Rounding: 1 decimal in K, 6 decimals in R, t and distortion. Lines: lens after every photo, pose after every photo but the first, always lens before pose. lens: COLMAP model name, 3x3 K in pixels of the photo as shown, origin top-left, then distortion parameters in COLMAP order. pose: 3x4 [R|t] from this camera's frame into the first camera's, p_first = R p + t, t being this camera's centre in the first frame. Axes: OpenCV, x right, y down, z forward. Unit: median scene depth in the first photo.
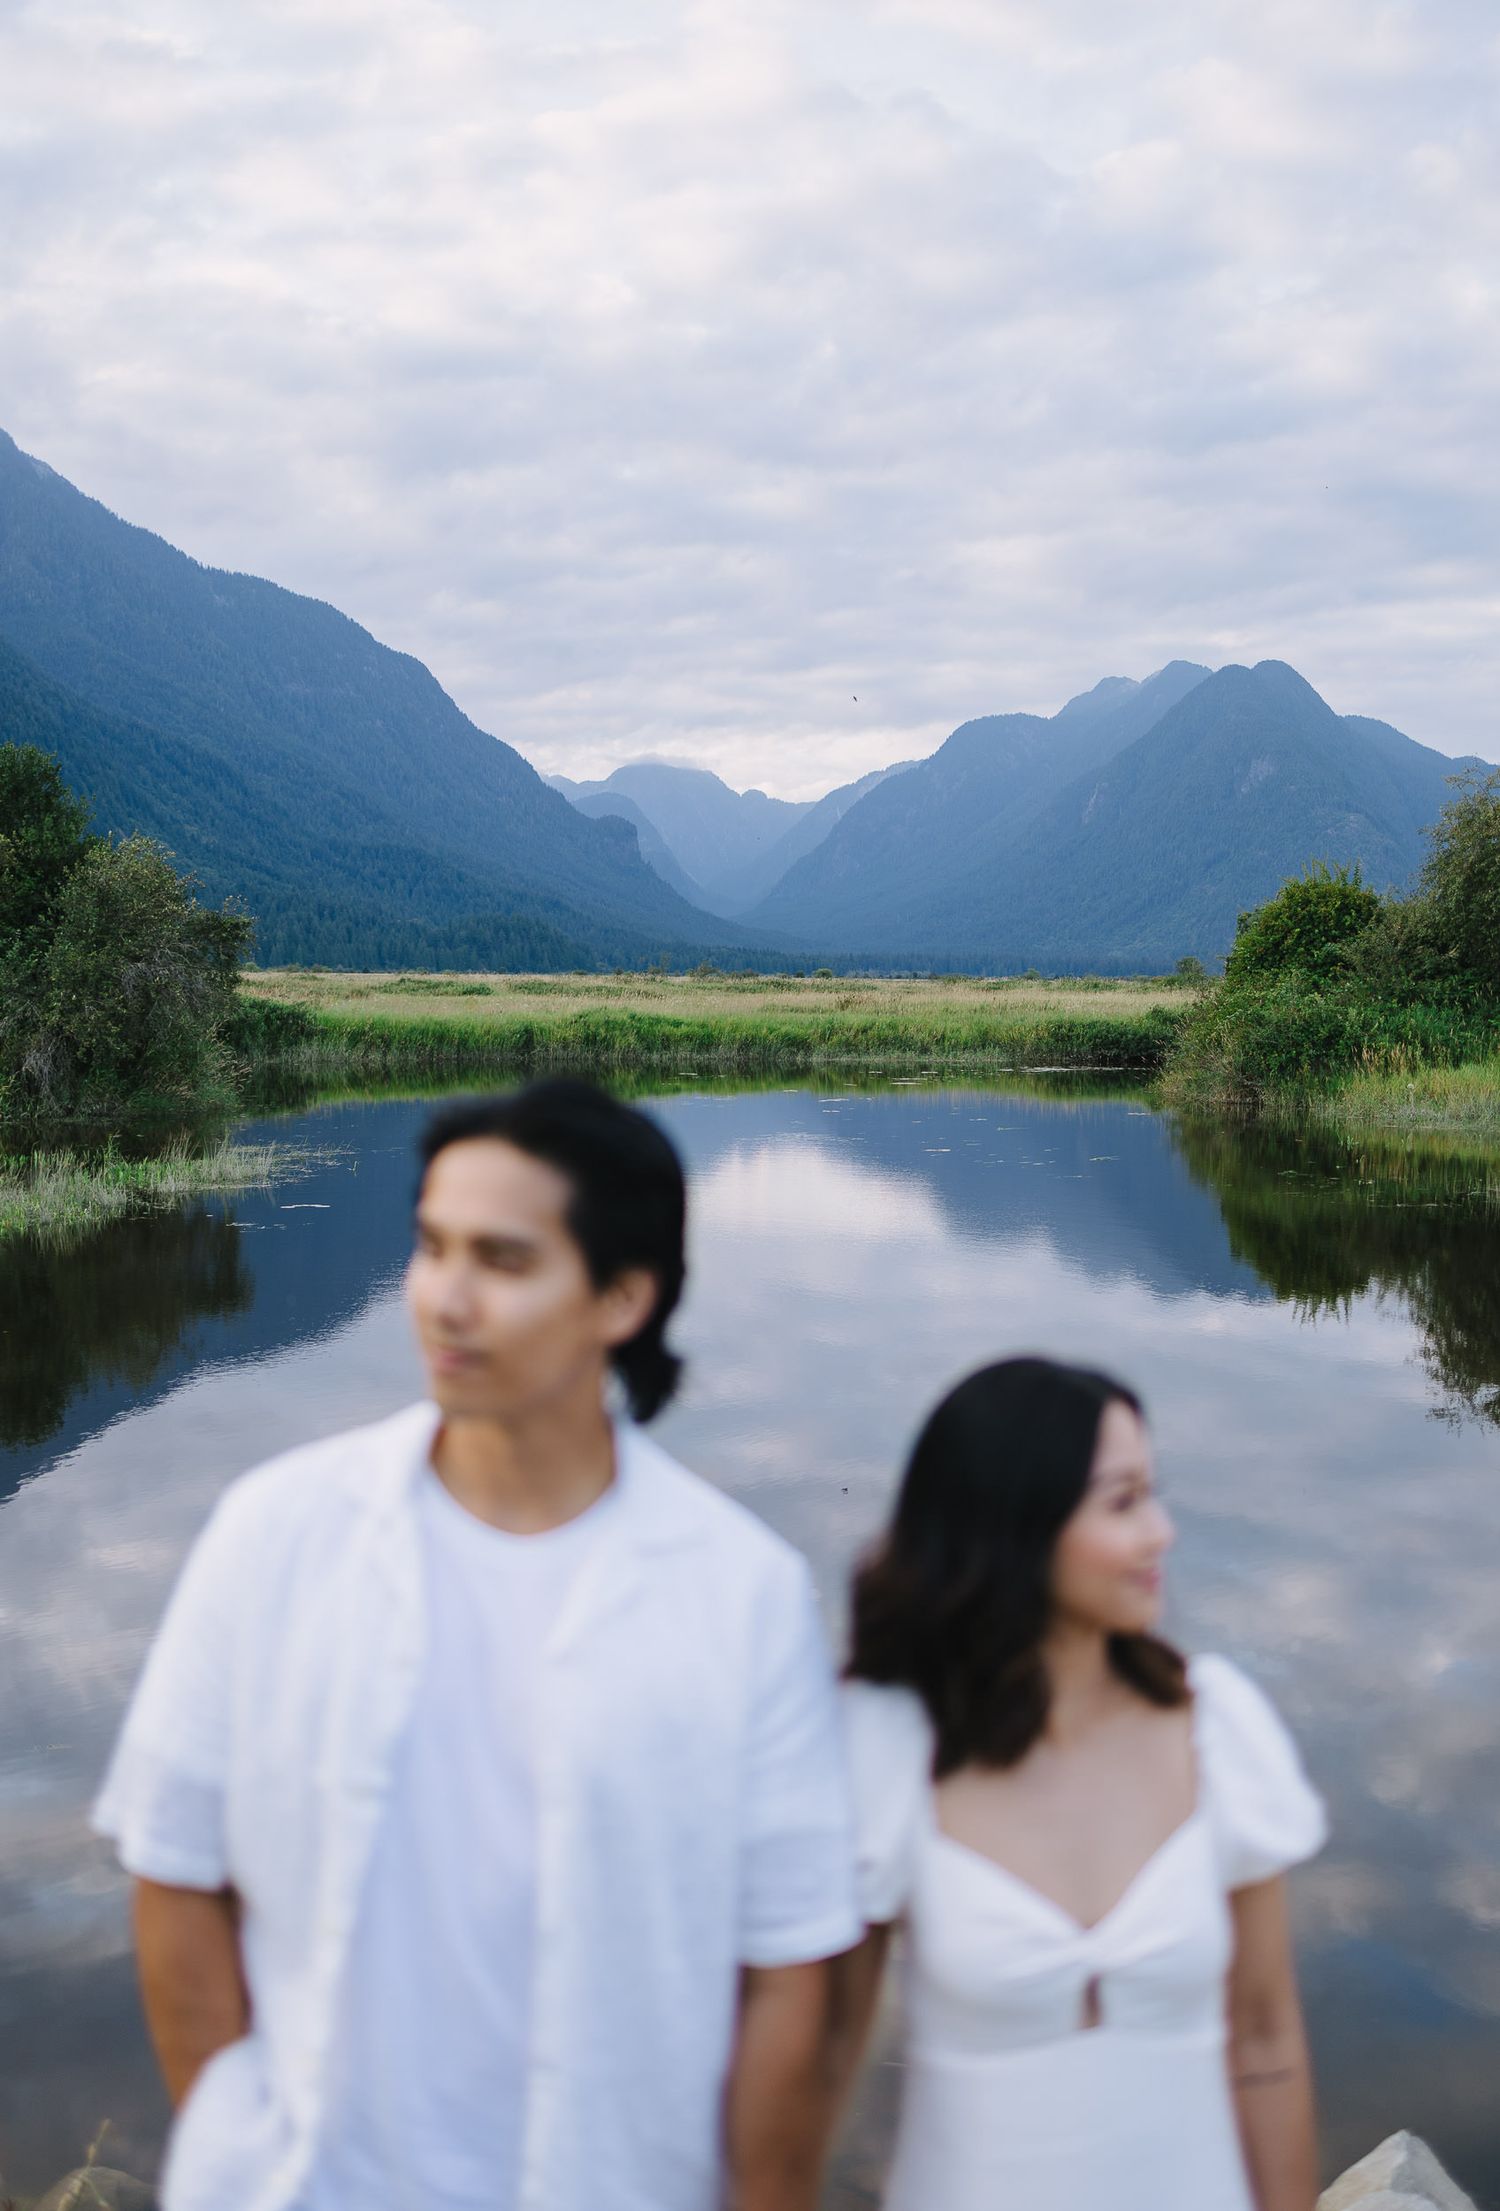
lens RADIAL K [[2361.1, 0, 776.7], [0, 2361.1, 1109.4], [0, 0, 1]] dist [0.008098, 0.000658]
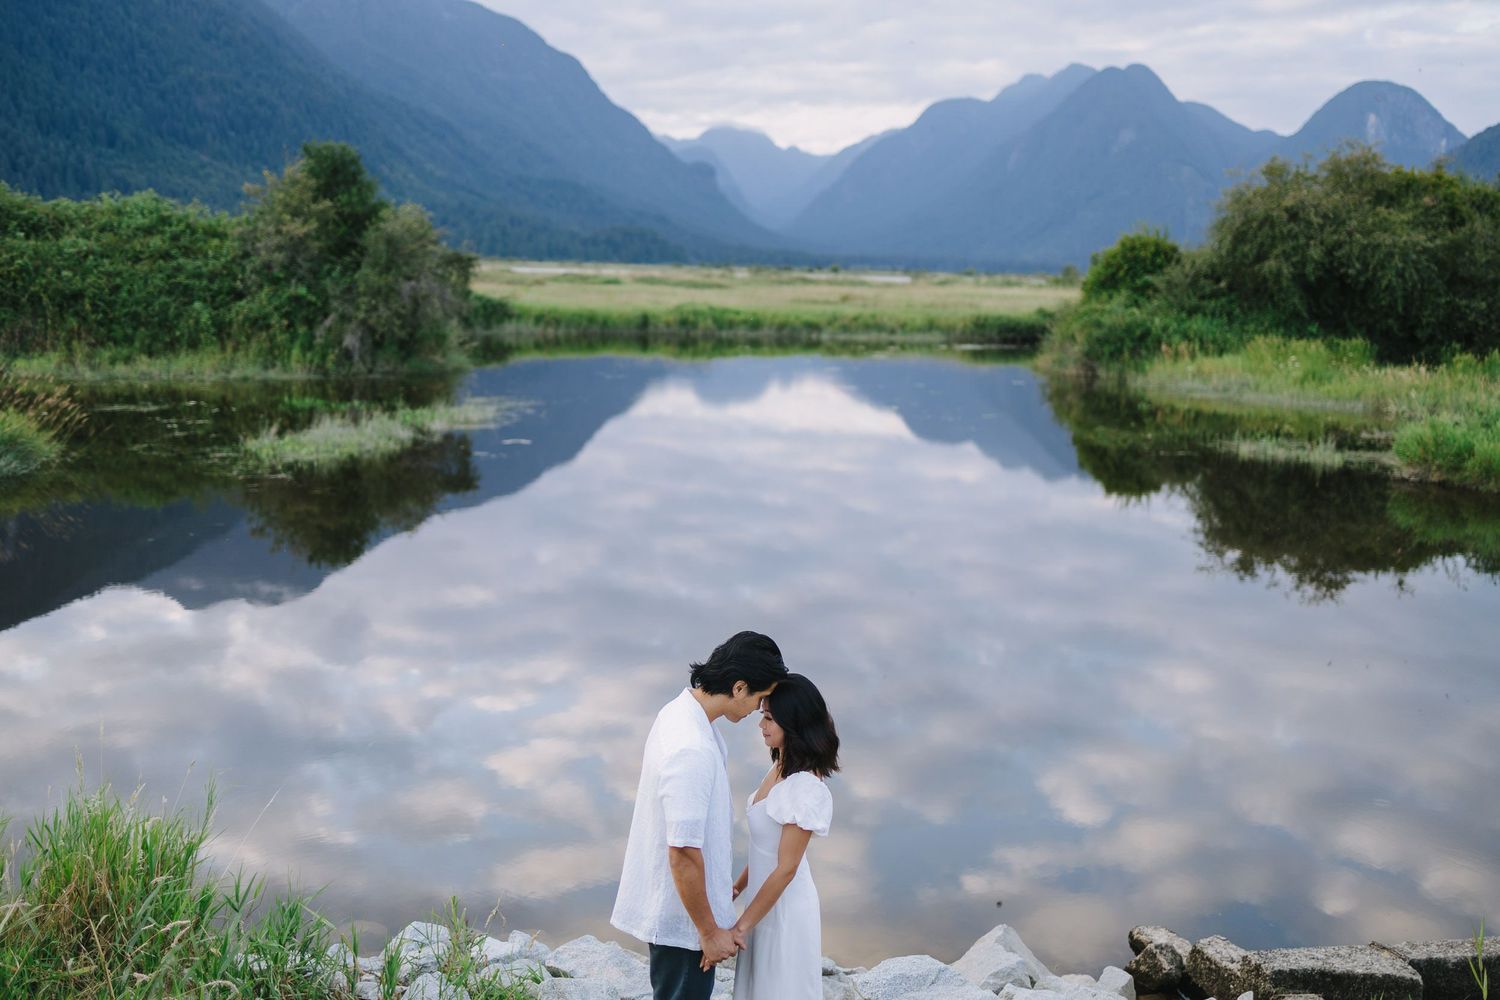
lens RADIAL K [[1602.3, 0, 750.0], [0, 1602.3, 500.0], [0, 0, 1]] dist [0.014112, 0.000624]
pose [[0.999103, 0.023660, -0.035125, 0.007973], [-0.019790, 0.994094, 0.106704, -0.029515], [0.037442, -0.105913, 0.993670, -0.103730]]
